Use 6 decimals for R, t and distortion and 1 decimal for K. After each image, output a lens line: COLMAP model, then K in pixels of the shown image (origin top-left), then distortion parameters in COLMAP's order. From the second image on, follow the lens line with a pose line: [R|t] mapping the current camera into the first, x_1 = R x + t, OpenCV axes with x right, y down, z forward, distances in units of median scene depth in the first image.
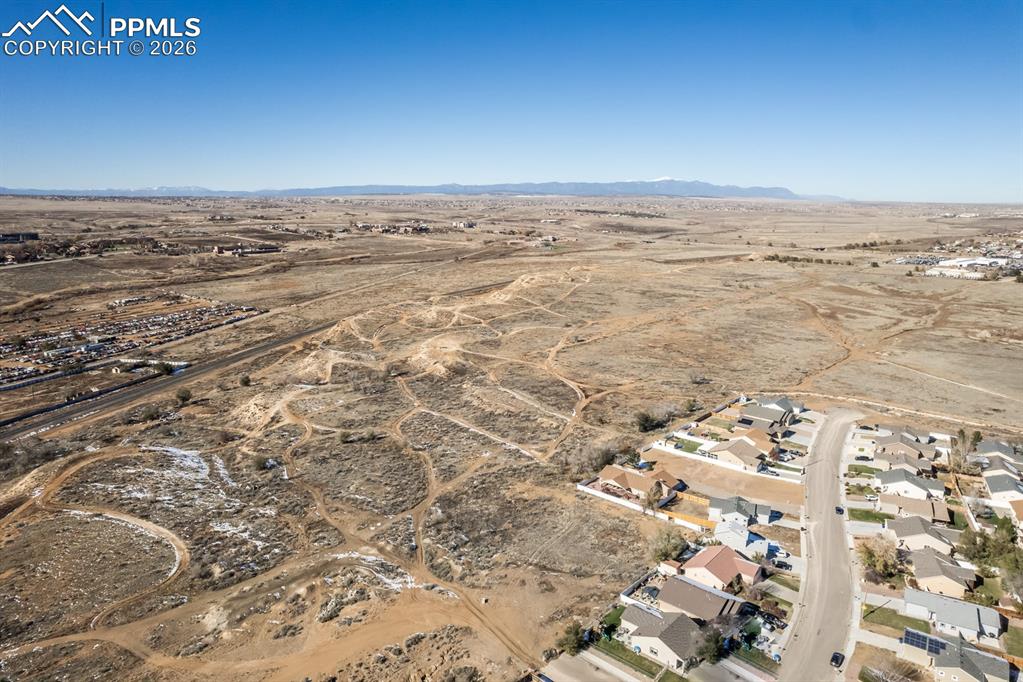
lens RADIAL K [[654.8, 0, 507.9], [0, 654.8, 328.6], [0, 0, 1]] dist [-0.075516, 0.067420]
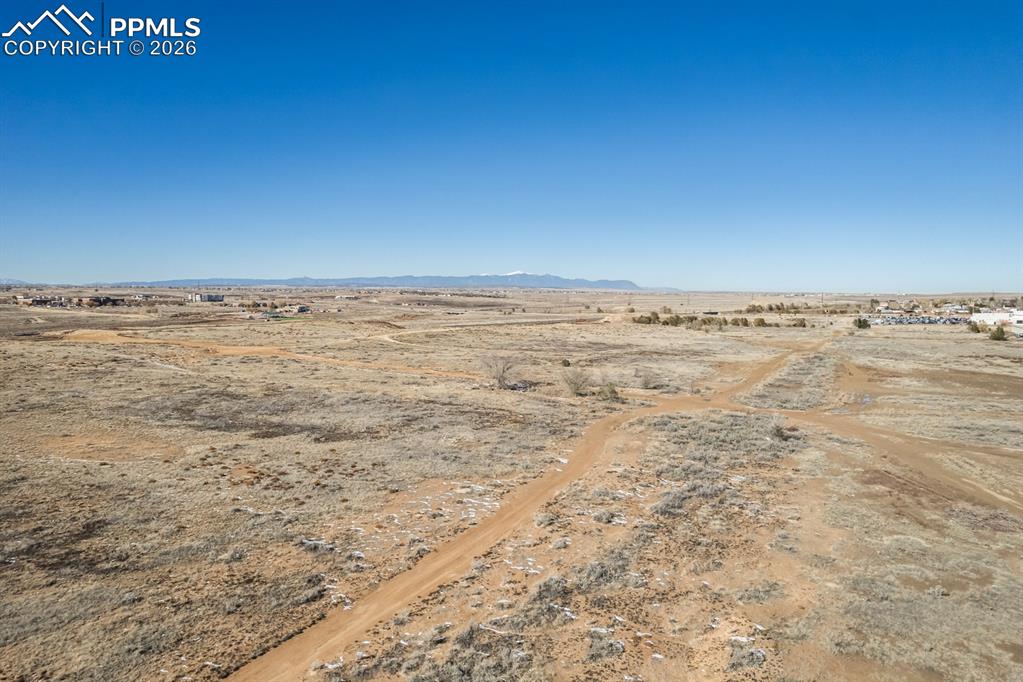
lens RADIAL K [[648.5, 0, 490.9], [0, 648.5, 339.3], [0, 0, 1]] dist [-0.065725, 0.052071]
pose [[0.982619, -0.015141, 0.185016, 0.674092], [0.038404, 0.991687, -0.122809, -0.129612], [-0.181618, 0.127780, 0.975032, 1.839767]]
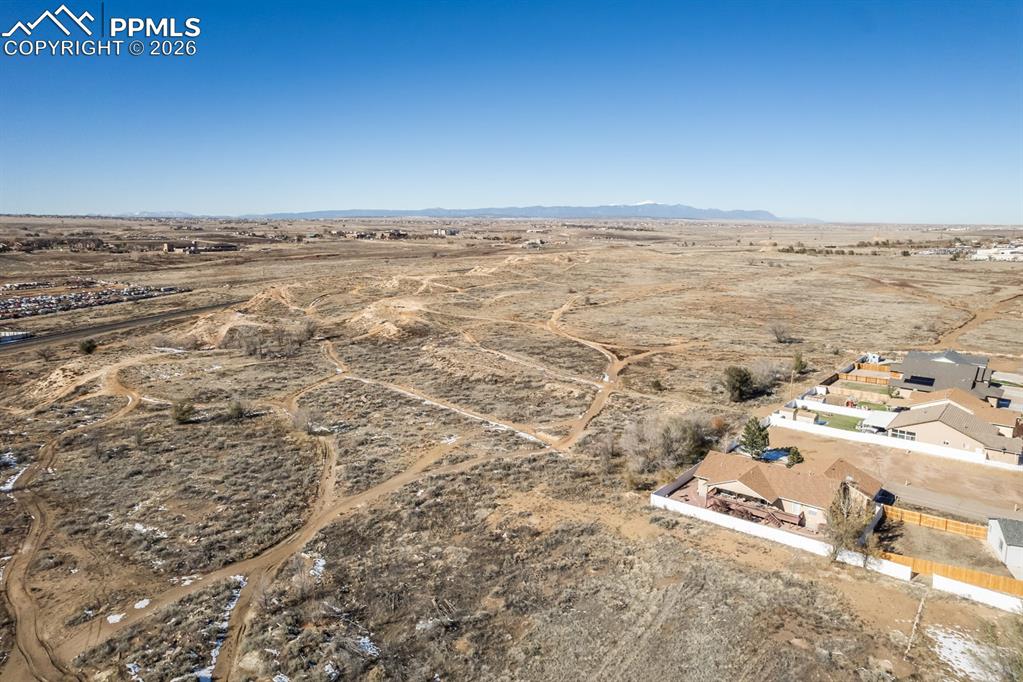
lens RADIAL K [[654.8, 0, 507.9], [0, 654.8, 328.6], [0, 0, 1]] dist [-0.075516, 0.067420]
pose [[0.999716, -0.006369, 0.022968, 0.000461], [0.007232, 0.999264, -0.037670, 0.102143], [-0.022711, 0.037825, 0.999026, 0.398846]]
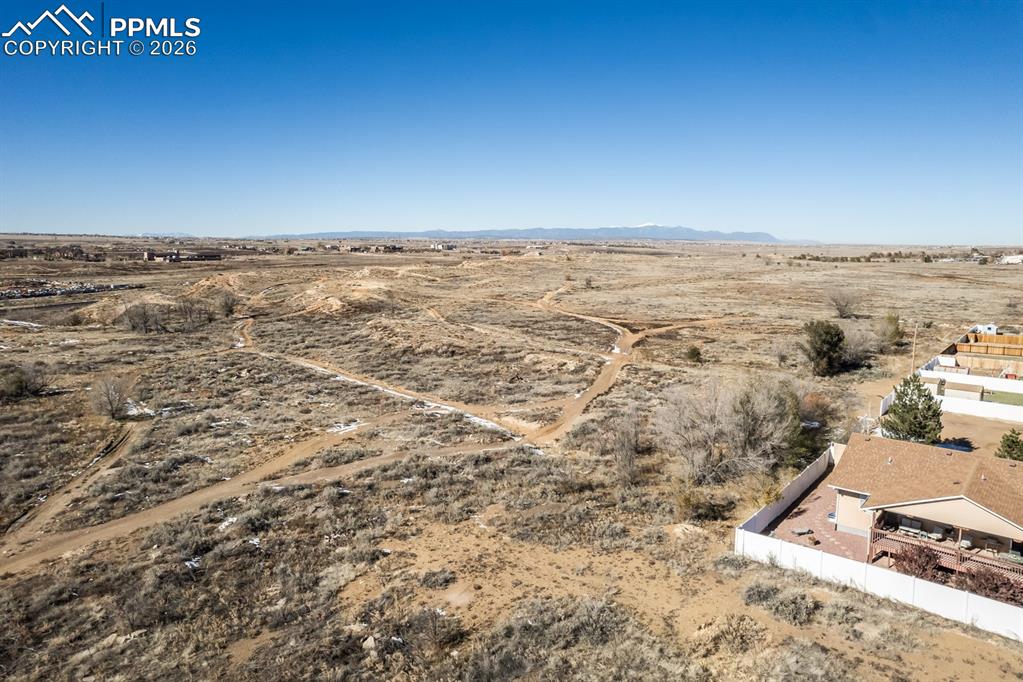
lens RADIAL K [[654.8, 0, 507.9], [0, 654.8, 328.6], [0, 0, 1]] dist [-0.075516, 0.067420]
pose [[0.999752, -0.004787, 0.021766, 0.025699], [0.006328, 0.997436, -0.071287, 0.138089], [-0.021369, 0.071407, 0.997218, 0.576895]]
